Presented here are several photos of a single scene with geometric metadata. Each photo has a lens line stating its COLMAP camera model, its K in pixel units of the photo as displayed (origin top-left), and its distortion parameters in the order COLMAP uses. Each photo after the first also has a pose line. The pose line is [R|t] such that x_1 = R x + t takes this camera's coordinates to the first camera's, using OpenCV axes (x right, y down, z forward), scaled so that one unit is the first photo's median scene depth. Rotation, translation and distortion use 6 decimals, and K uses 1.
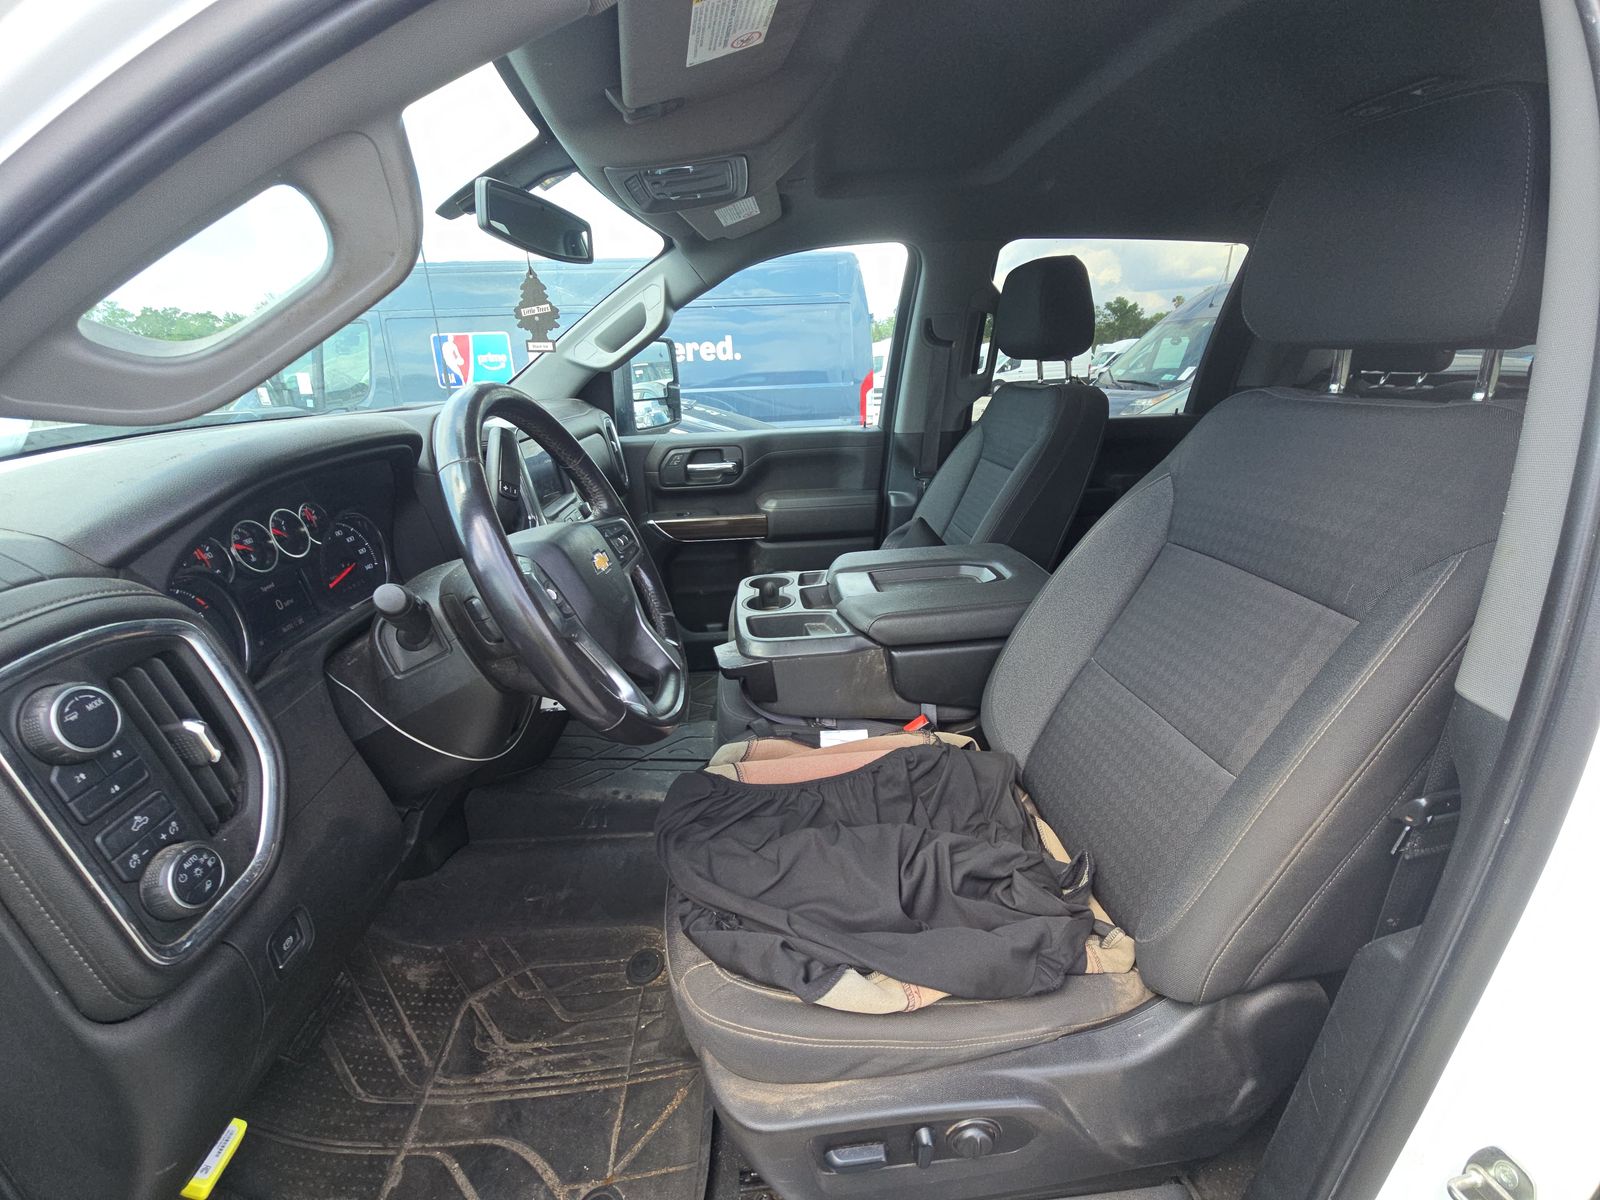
lens RADIAL K [[648.0, 0, 803.9], [0, 648.0, 600.8], [0, 0, 1]] dist [0.004112, -0.003472]
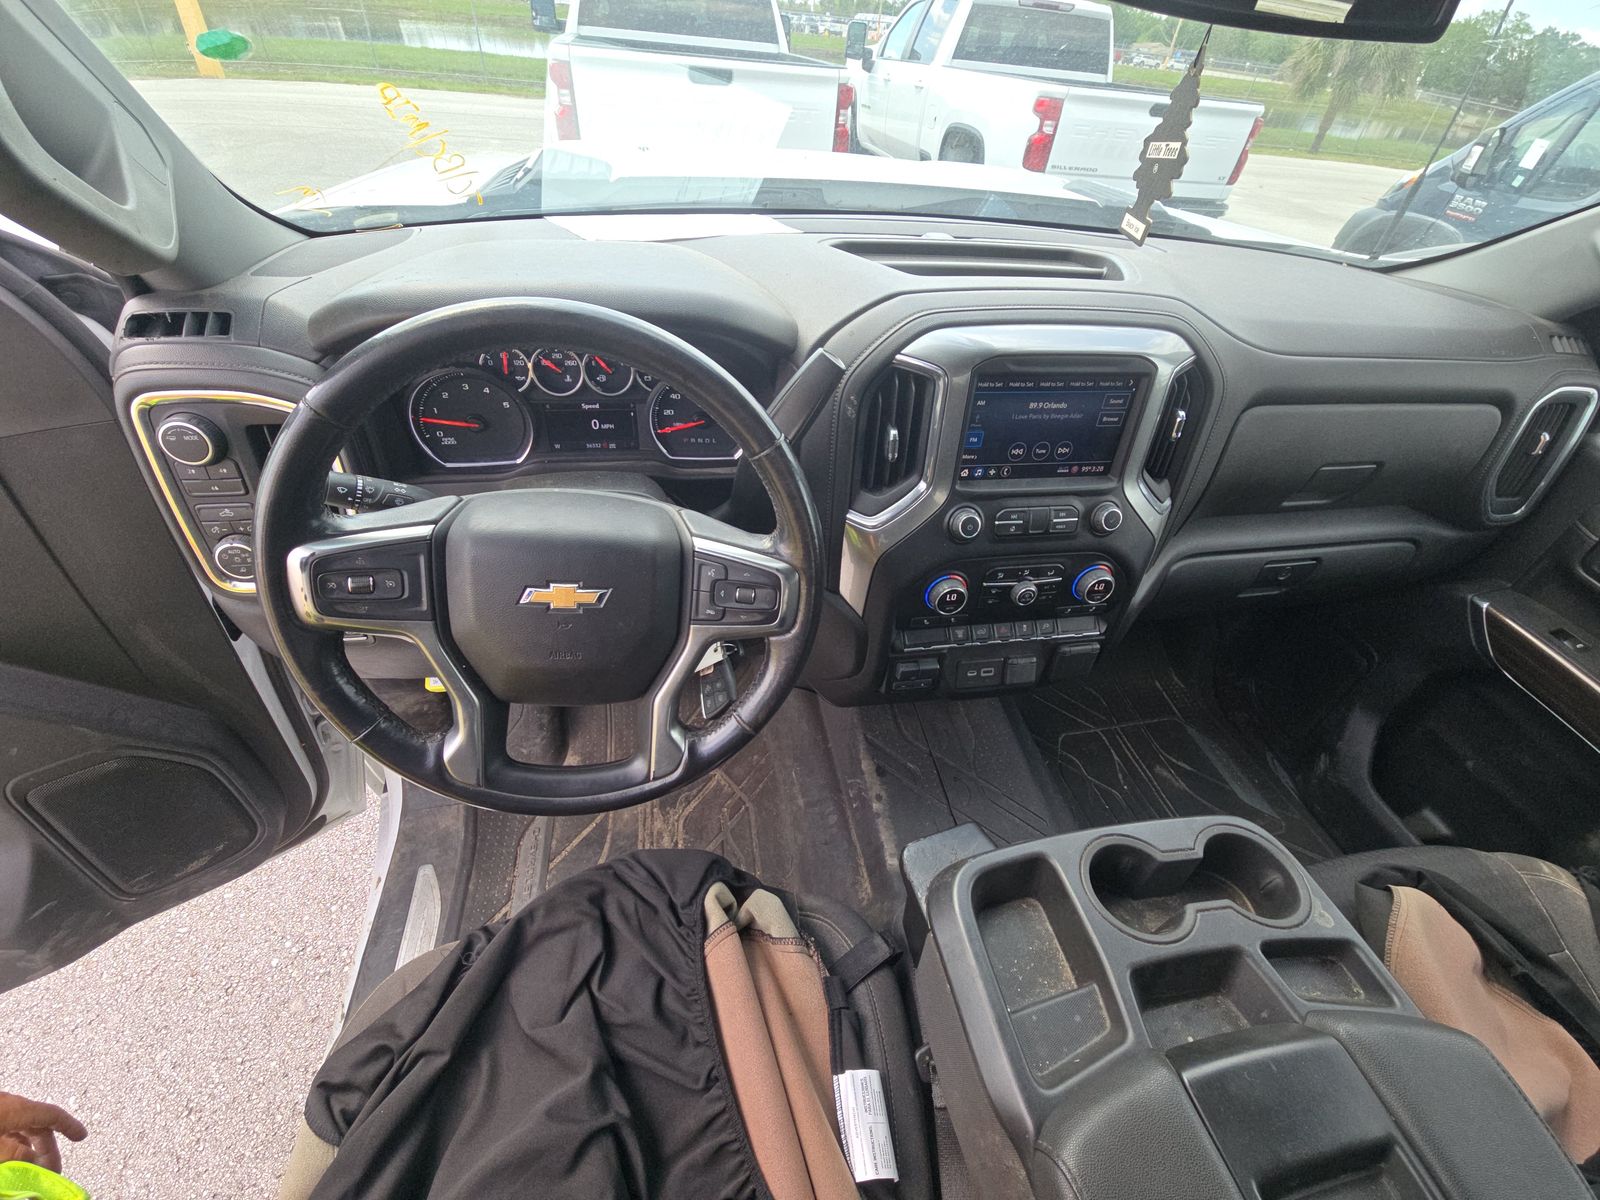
lens RADIAL K [[648.0, 0, 804.0], [0, 648.0, 596.5], [0, 0, 1]] dist [0.004112, -0.003472]
pose [[0.089554, 0.682366, -0.725504, 0.130842], [-0.417624, 0.687029, 0.594628, -0.350810], [0.904196, 0.249736, 0.346498, 0.595088]]
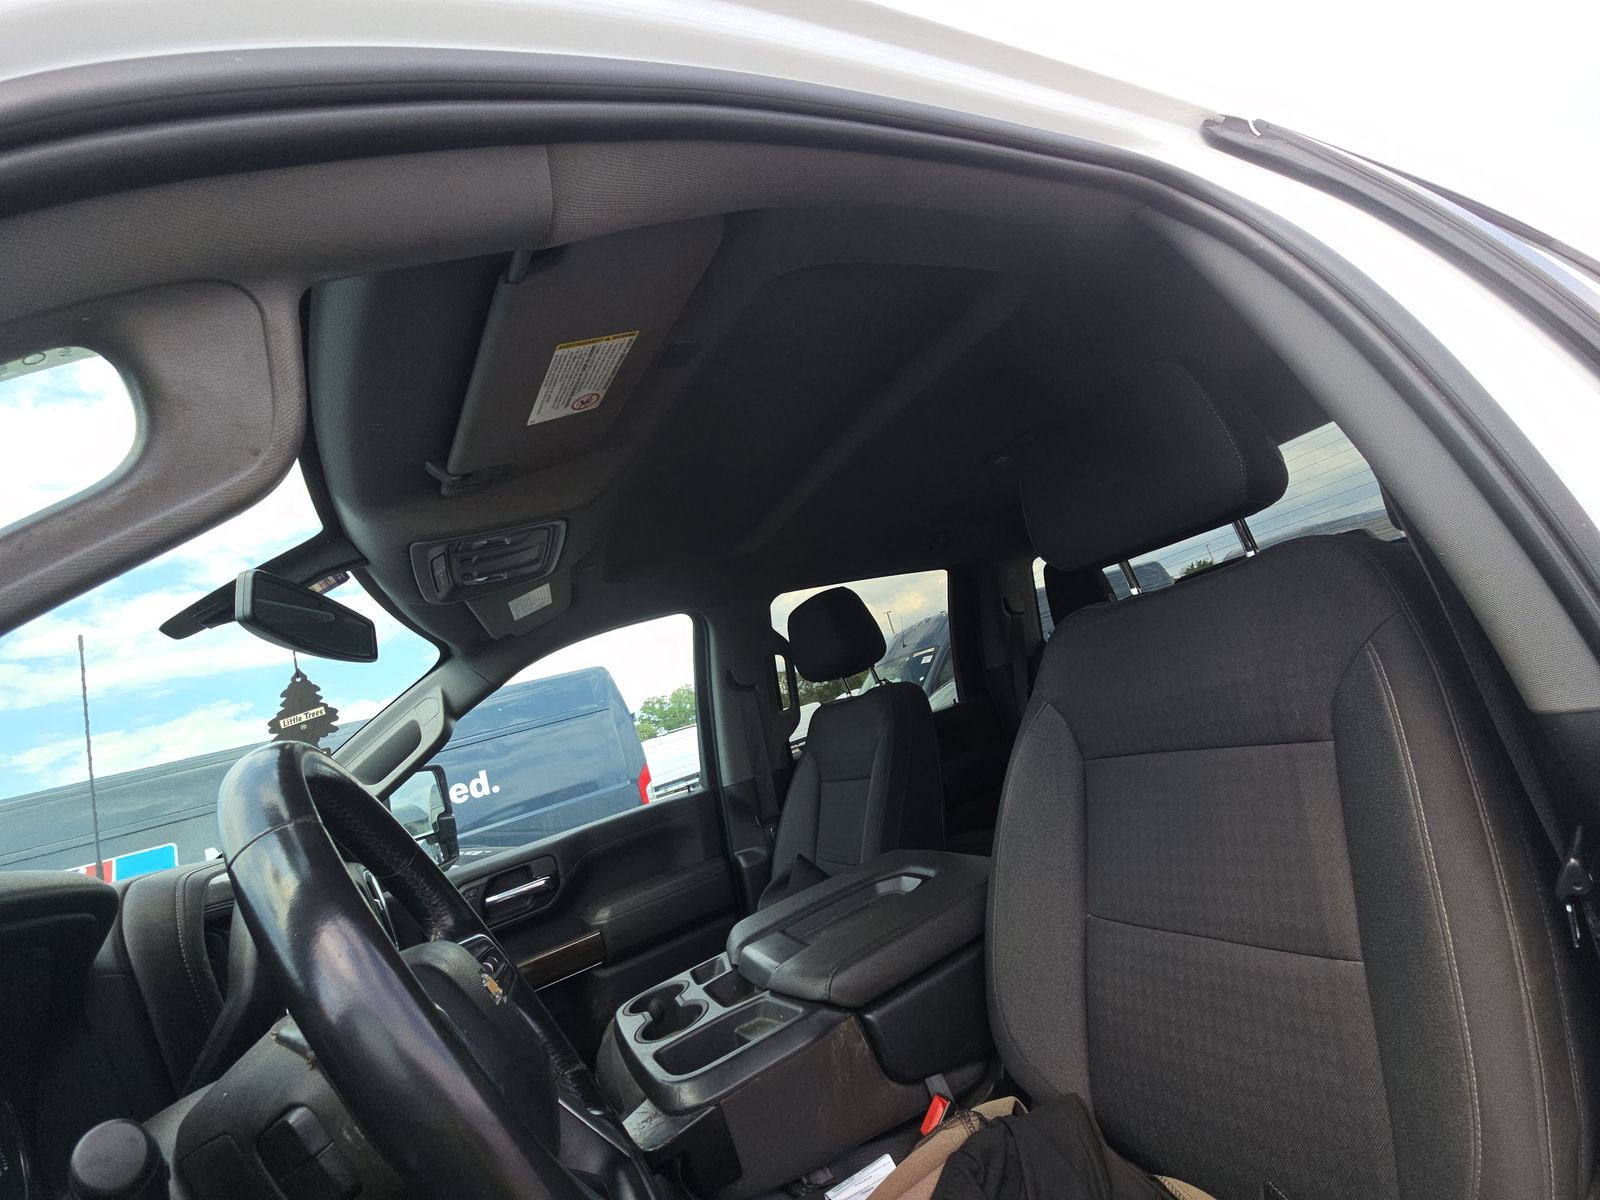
lens RADIAL K [[648.0, 0, 802.5], [0, 648.0, 604.2], [0, 0, 1]] dist [0.004112, -0.003472]
pose [[0.903957, -0.166563, 0.393850, -0.137985], [0.356292, 0.802676, -0.478296, 0.028400], [-0.236467, 0.572685, 0.784930, 0.147662]]
